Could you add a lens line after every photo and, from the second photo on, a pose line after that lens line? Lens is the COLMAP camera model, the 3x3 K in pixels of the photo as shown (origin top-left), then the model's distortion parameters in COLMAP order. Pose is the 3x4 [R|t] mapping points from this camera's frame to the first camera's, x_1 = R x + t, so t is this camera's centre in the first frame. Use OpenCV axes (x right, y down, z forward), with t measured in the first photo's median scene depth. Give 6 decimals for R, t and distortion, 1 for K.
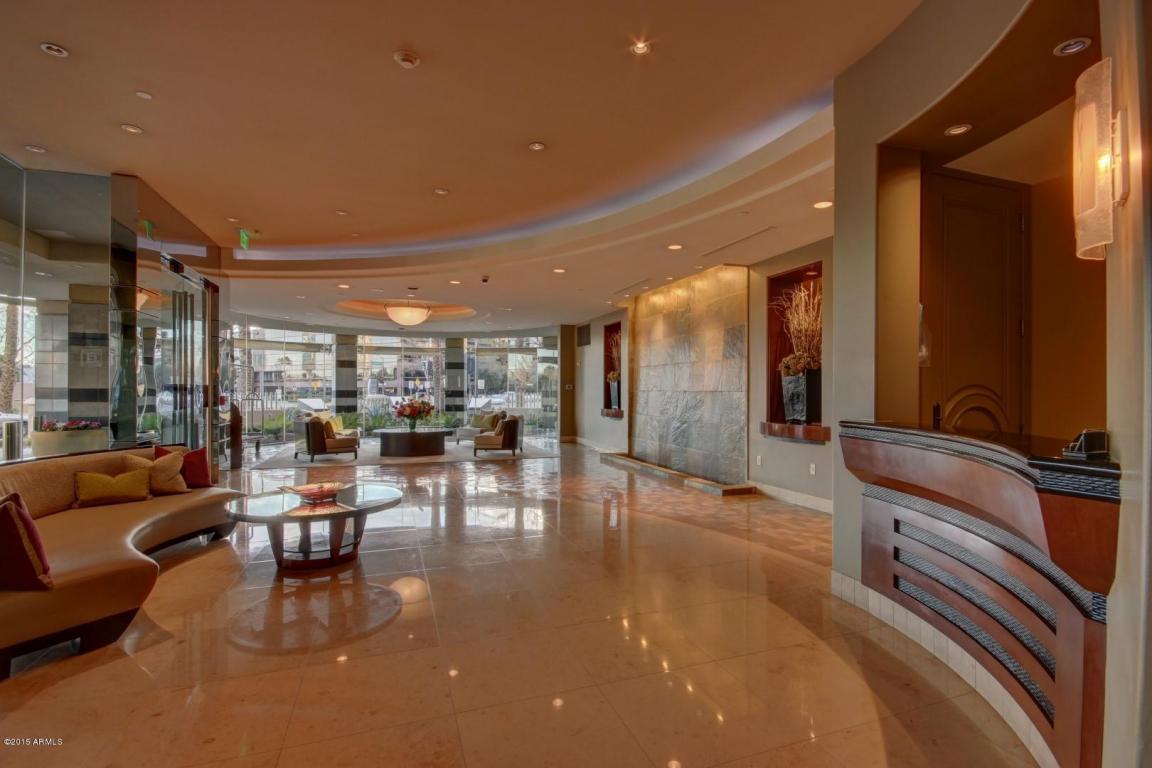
lens RADIAL K [[528.2, 0, 577.9], [0, 528.2, 392.6], [0, 0, 1]] dist [-0.002692, -0.000641]
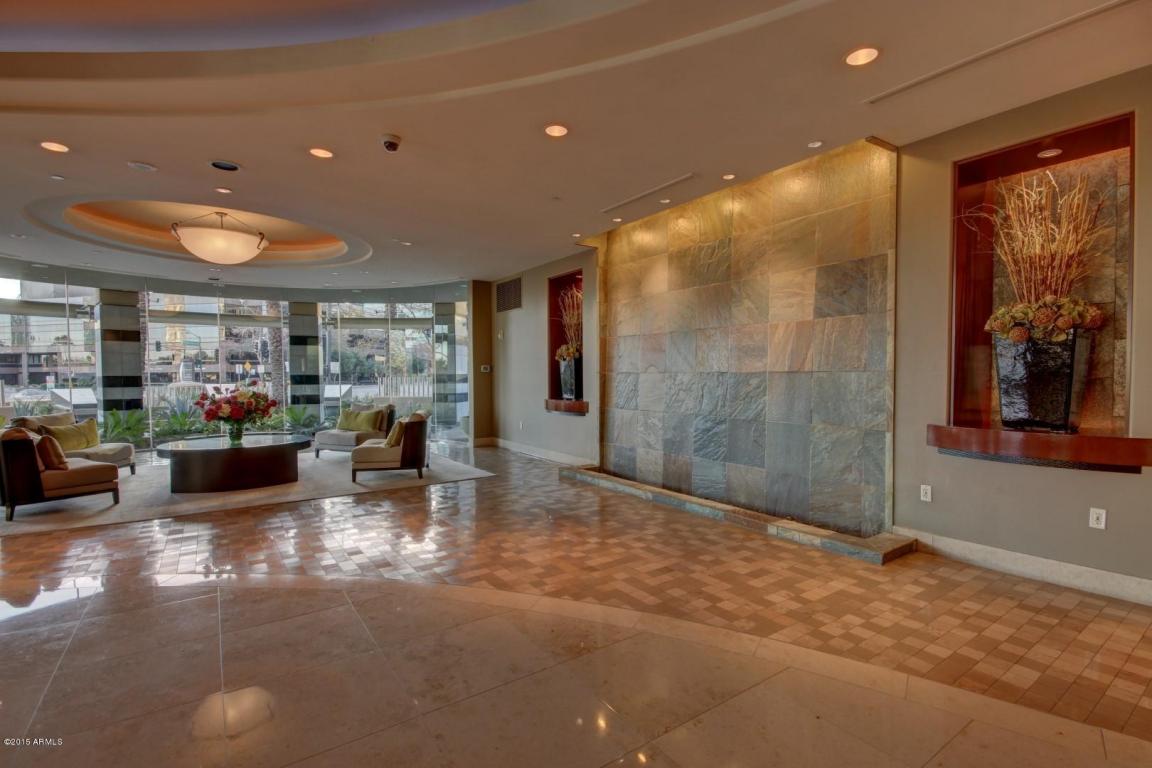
lens RADIAL K [[528.2, 0, 577.9], [0, 528.2, 392.6], [0, 0, 1]] dist [-0.002692, -0.000641]
pose [[0.965541, -0.015509, 0.259788, -0.097953], [0.007593, 0.999477, 0.031448, 0.000195], [-0.260140, -0.028392, 0.965153, 0.336501]]
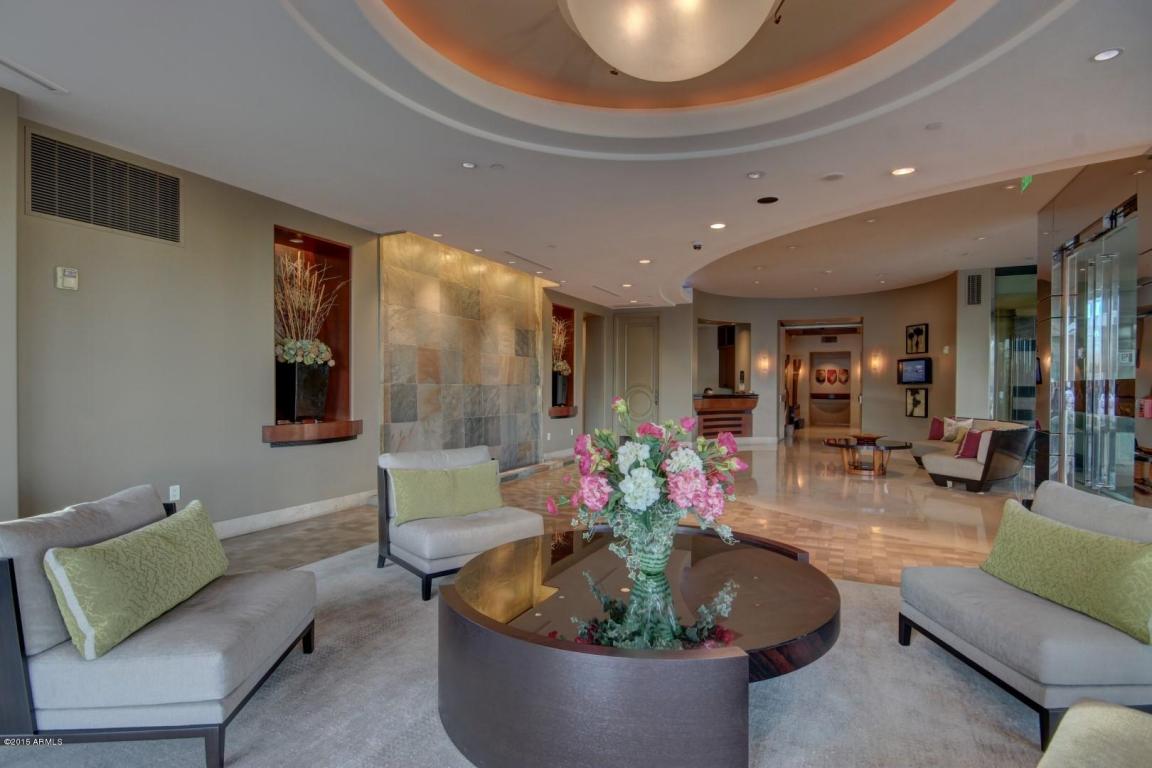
lens RADIAL K [[558.2, 0, 575.1], [0, 558.2, 386.1], [0, 0, 1]] dist [-0.000095, -0.000006]
pose [[-0.684849, -0.014574, 0.728540, -0.450513], [-0.014032, 0.999878, 0.006811, -0.007099], [-0.728550, -0.005559, -0.684970, 1.172442]]
